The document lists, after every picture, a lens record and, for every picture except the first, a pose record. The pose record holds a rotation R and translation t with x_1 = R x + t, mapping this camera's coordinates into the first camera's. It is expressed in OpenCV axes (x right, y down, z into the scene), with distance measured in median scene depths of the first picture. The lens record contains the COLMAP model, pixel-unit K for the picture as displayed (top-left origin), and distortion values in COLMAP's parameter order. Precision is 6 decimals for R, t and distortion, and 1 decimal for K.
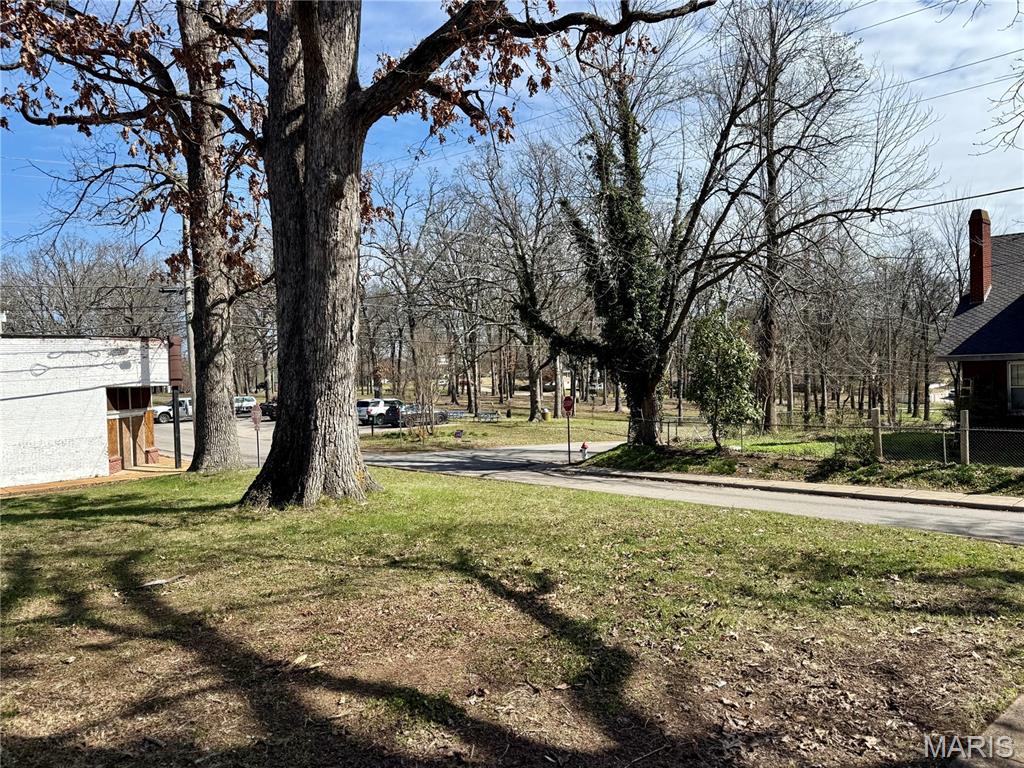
lens RADIAL K [[747.5, 0, 515.1], [0, 747.5, 386.5], [0, 0, 1]] dist [0.126135, -0.201326]
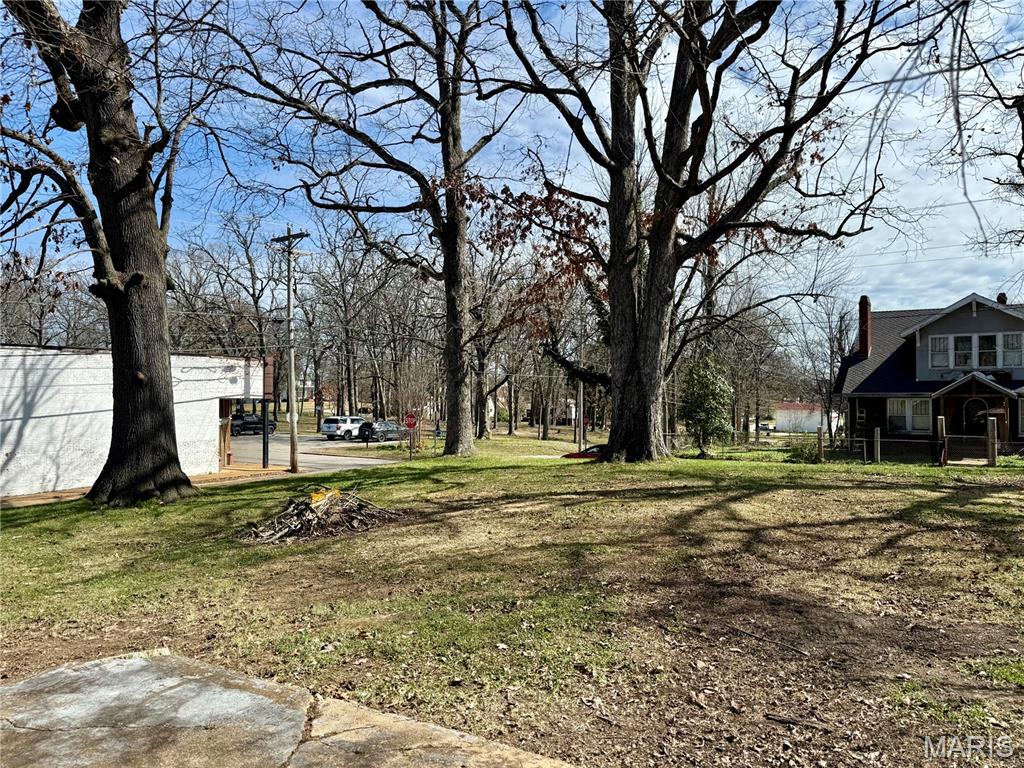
lens RADIAL K [[747.5, 0, 515.1], [0, 747.5, 386.5], [0, 0, 1]] dist [0.126135, -0.201326]
pose [[0.974079, 0.032272, 0.223892, -0.360716], [-0.024059, 0.998937, -0.039314, 0.018561], [-0.224923, 0.032909, 0.973821, -0.264735]]
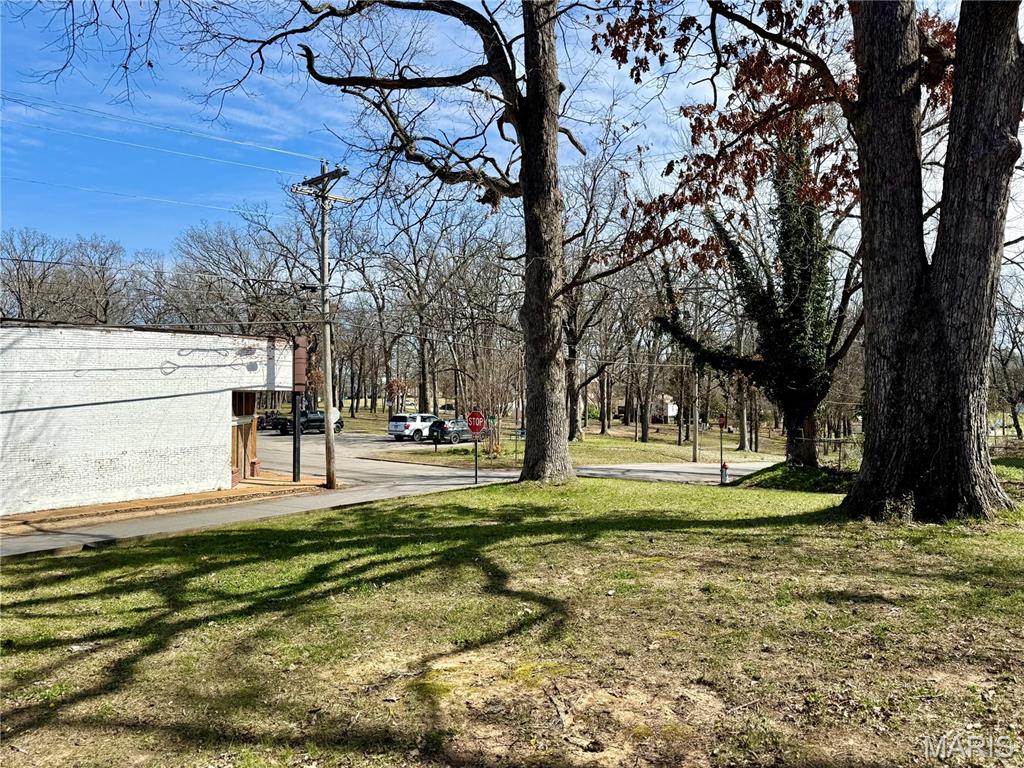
lens RADIAL K [[747.5, 0, 515.1], [0, 747.5, 386.5], [0, 0, 1]] dist [0.126135, -0.201326]
pose [[0.993518, 0.028898, 0.109943, -0.309720], [-0.025518, 0.999161, -0.032028, 0.017248], [-0.110777, 0.029015, 0.993422, 0.071267]]
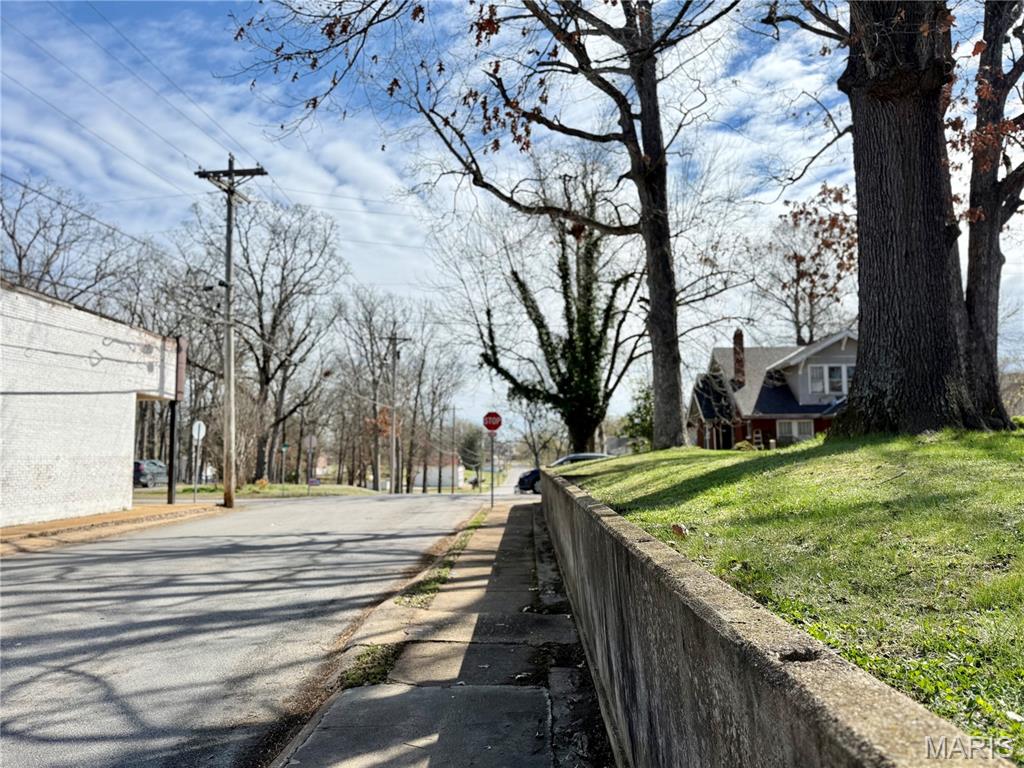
lens RADIAL K [[734.4, 0, 512.0], [0, 734.4, 384.0], [0, 0, 1]] dist [0.004567, -0.065116]
pose [[0.708852, 0.094644, 0.698979, -0.801920], [-0.000228, 0.990988, -0.133953, 0.093244], [-0.705357, 0.094793, 0.702485, 0.219971]]
